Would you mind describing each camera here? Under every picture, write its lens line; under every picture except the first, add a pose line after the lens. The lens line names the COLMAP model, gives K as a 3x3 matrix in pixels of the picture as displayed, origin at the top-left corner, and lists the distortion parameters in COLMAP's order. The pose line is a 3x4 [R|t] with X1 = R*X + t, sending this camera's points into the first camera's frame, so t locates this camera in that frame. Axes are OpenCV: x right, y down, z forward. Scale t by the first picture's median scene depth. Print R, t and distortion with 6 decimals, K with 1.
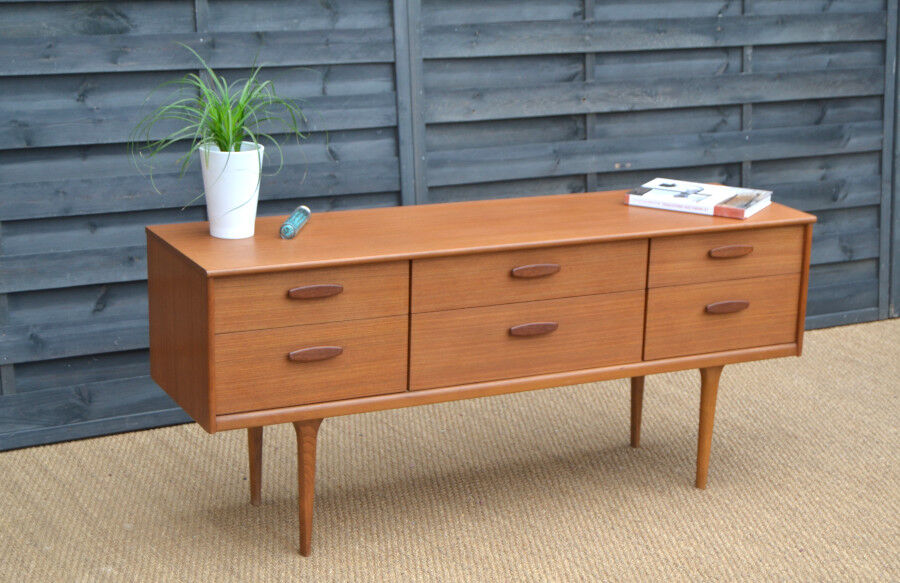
lens RADIAL K [[1727.2, 0, 470.4], [0, 1727.2, 312.6], [0, 0, 1]] dist [-0.001178, 0.000000]
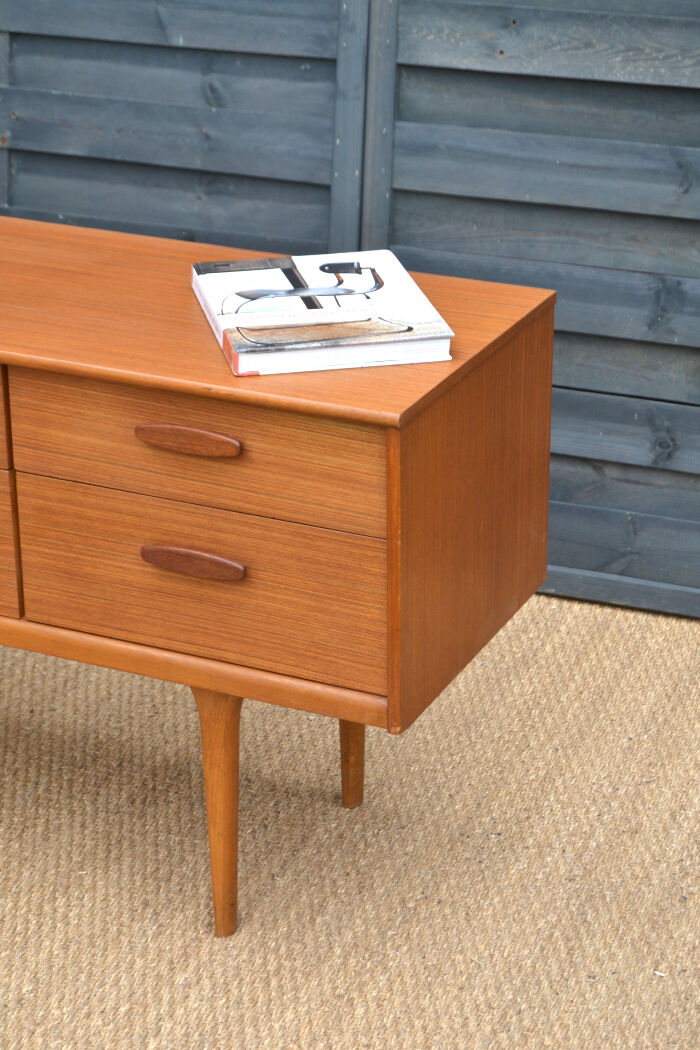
lens RADIAL K [[2317.4, 0, 350.1], [0, 2317.4, 530.3], [0, 0, 1]] dist [0.000533, 0.000000]
pose [[0.615150, 0.286129, -0.734657, 0.543643], [-0.190781, 0.958150, 0.213427, -0.130057], [0.764979, 0.008869, 0.643994, 0.594747]]
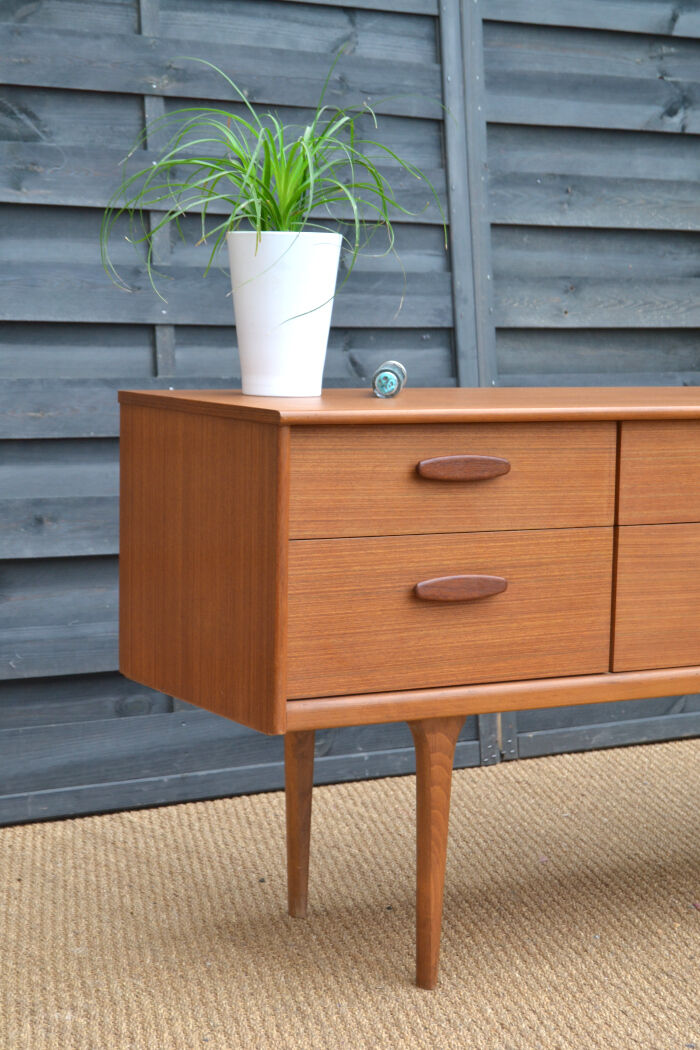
lens RADIAL K [[2153.0, 0, 346.2], [0, 2153.0, 522.1], [0, 0, 1]] dist [0.011482, 0.000000]
pose [[0.998728, -0.015657, 0.047937, -0.126340], [0.023269, 0.986417, -0.162605, 0.089666], [-0.044740, 0.163514, 0.985526, 0.274134]]
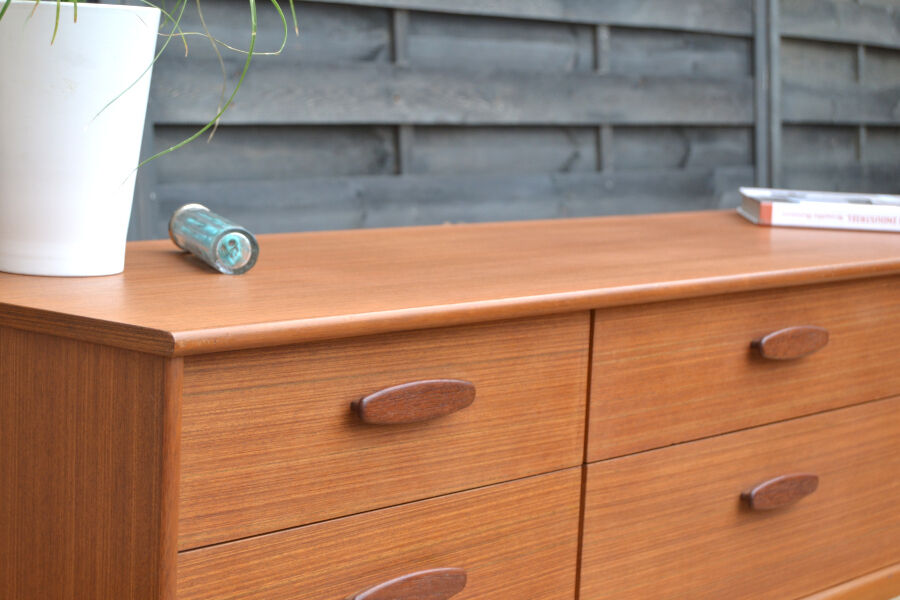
lens RADIAL K [[1986.3, 0, 435.7], [0, 1986.3, 298.9], [0, 0, 1]] dist [0.000533, 0.000000]
pose [[0.913928, -0.036924, 0.404192, -0.190516], [0.092820, 0.988476, -0.119577, 0.011201], [-0.395119, 0.146802, 0.906824, 0.519738]]
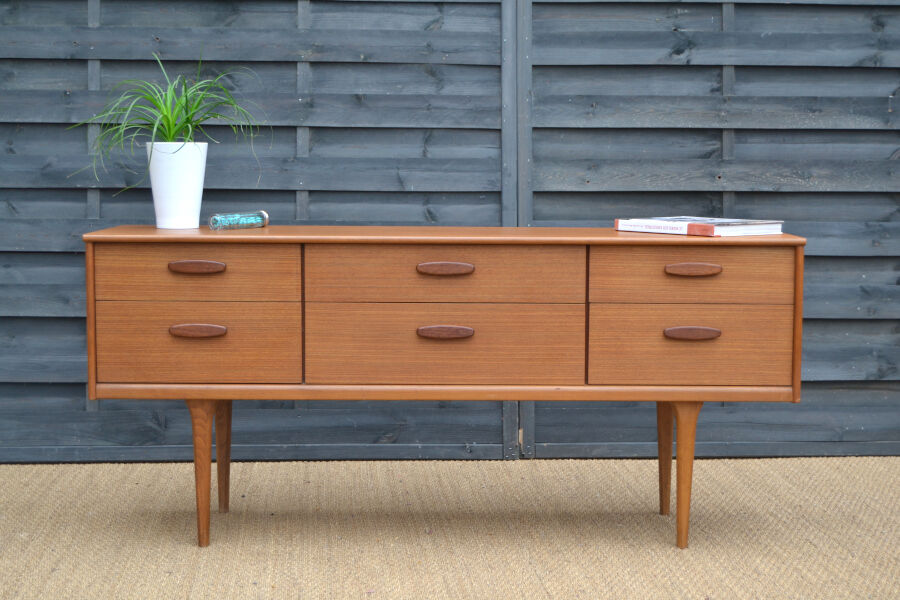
lens RADIAL K [[1554.8, 0, 451.0], [0, 1554.8, 302.8], [0, 0, 1]] dist [-0.004653, 0.000000]
pose [[0.896875, 0.017873, -0.441923, 0.356241], [-0.098901, 0.981986, -0.161003, 0.111917], [0.431084, 0.188106, 0.882486, 0.210979]]
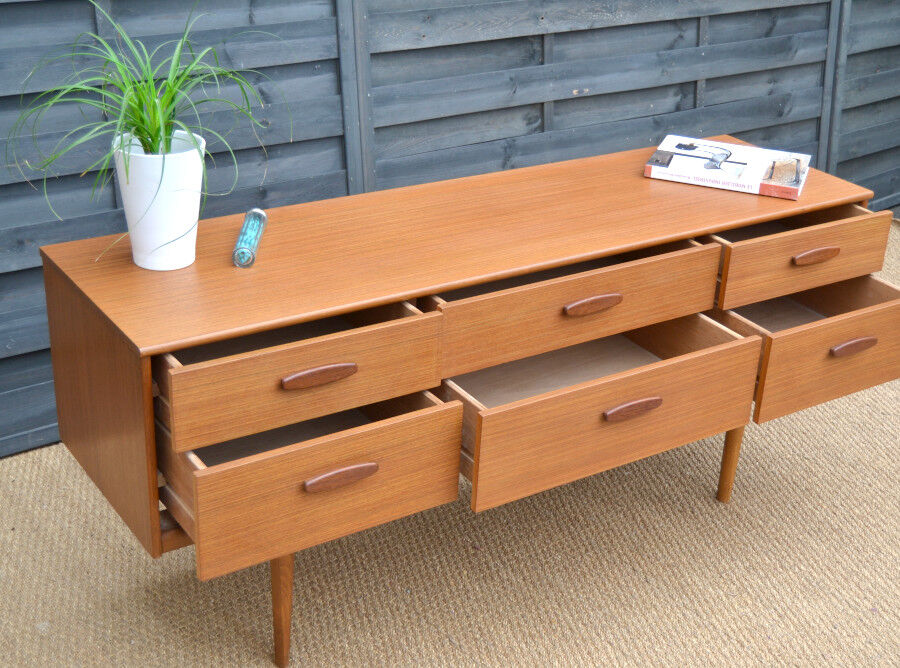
lens RADIAL K [[1324.0, 0, 504.8], [0, 1324.0, 325.6], [0, 0, 1]] dist [-0.010727, 0.000000]
pose [[0.988086, -0.035686, 0.149705, -0.067662], [0.010727, 0.986349, 0.164320, -0.090356], [-0.153526, -0.160757, 0.974981, 0.361084]]
